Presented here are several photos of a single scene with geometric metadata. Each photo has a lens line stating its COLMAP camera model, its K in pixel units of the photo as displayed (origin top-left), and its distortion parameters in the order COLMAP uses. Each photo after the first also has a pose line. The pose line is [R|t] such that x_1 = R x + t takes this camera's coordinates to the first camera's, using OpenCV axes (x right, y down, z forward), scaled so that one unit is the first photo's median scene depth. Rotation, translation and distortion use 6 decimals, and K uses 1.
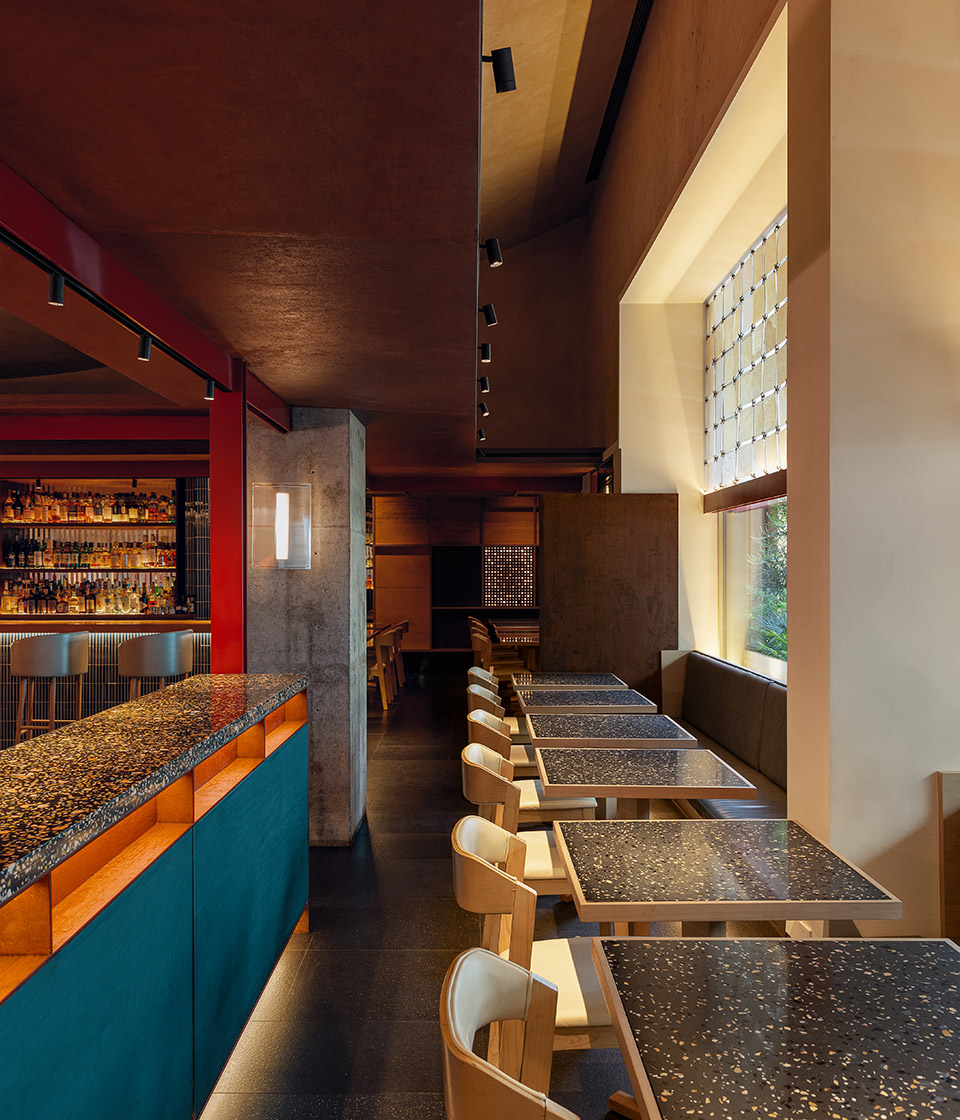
lens RADIAL K [[975.6, 0, 476.8], [0, 975.6, 566.1], [0, 0, 1]] dist [0.016002, 0.005714]
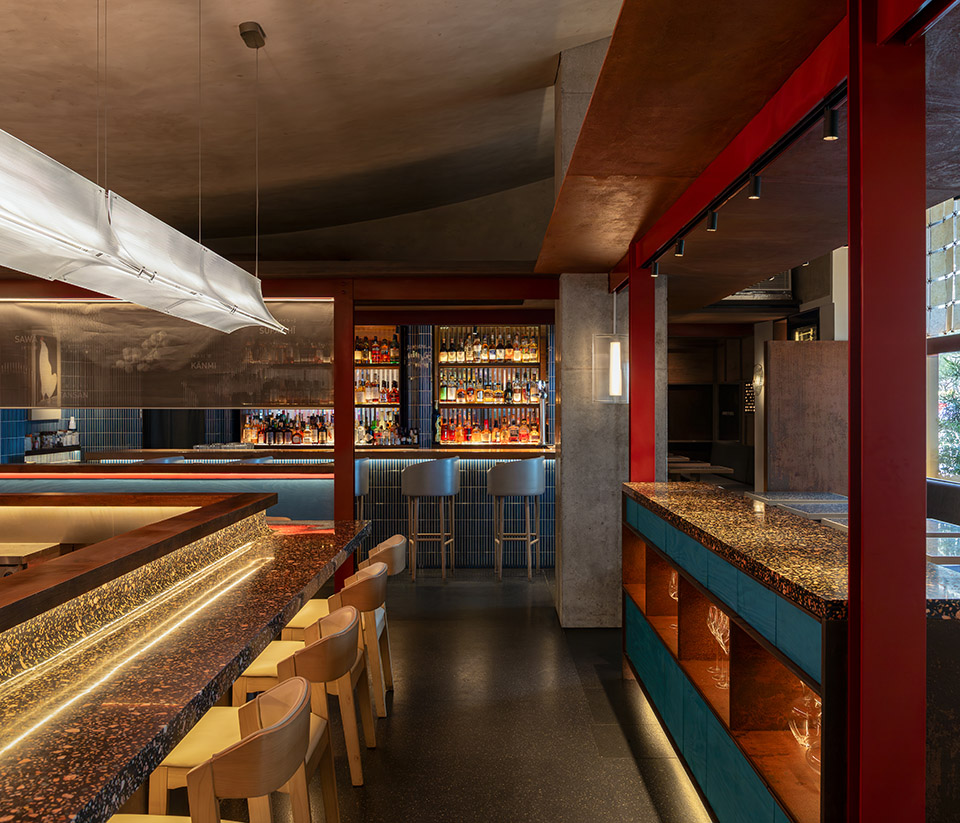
lens RADIAL K [[1015.5, 0, 482.3], [0, 1015.5, 402.8], [0, 0, 1]] dist [-0.021278, 0.000000]
pose [[0.999792, 0.001038, 0.020354, -0.234878], [-0.001007, 0.999998, -0.001537, 0.002485], [-0.020355, 0.001516, 0.999792, -0.173154]]
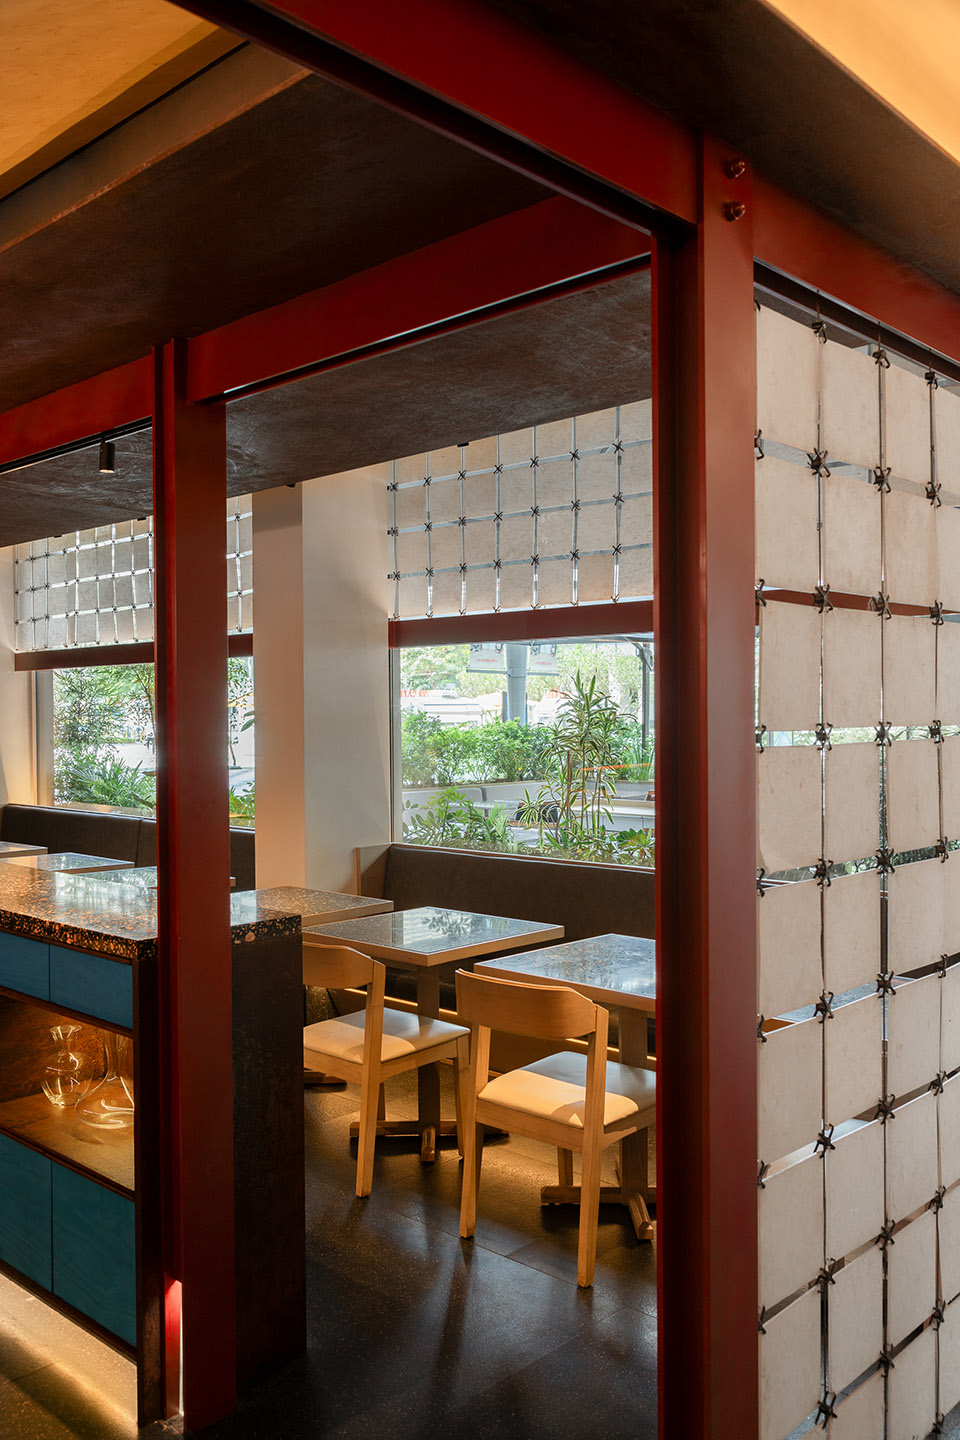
lens RADIAL K [[1222.4, 0, 480.2], [0, 1222.4, 723.4], [0, 0, 1]] dist [-0.003528, -0.000546]
pose [[0.676829, -0.011110, 0.736057, -0.470827], [0.007514, 0.999938, 0.008184, -0.021797], [-0.736102, -0.000009, 0.676870, -0.237469]]
